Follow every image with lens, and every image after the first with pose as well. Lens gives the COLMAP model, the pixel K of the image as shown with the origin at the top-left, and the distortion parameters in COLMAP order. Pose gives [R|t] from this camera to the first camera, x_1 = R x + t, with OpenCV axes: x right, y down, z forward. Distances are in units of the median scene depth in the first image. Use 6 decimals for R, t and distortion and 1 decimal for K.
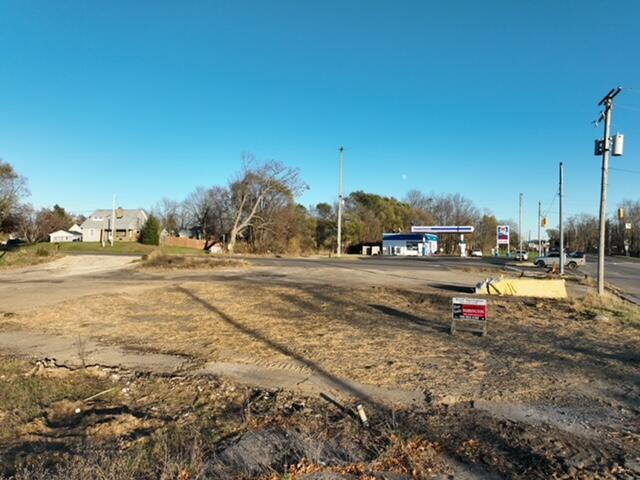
lens RADIAL K [[453.9, 0, 317.0], [0, 453.9, 240.3], [0, 0, 1]] dist [-0.002743, 0.014879]
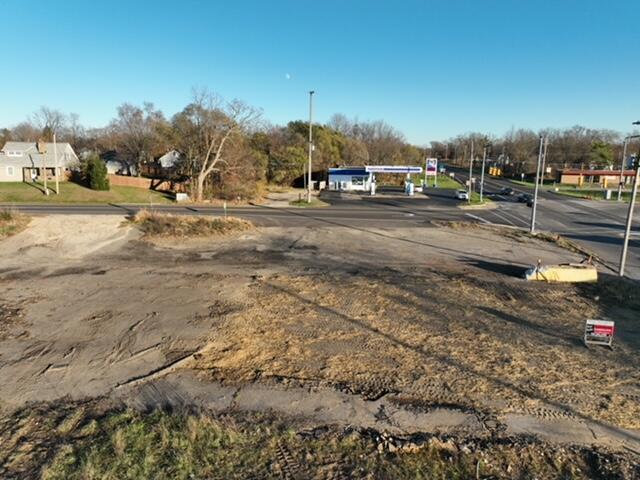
lens RADIAL K [[453.9, 0, 319.6], [0, 453.9, 242.1], [0, 0, 1]] dist [-0.002743, 0.014879]
pose [[0.967189, -0.046479, 0.249770, -0.148679], [-0.006903, 0.977952, 0.208715, -0.070208], [-0.253964, -0.203591, 0.945544, 0.001352]]
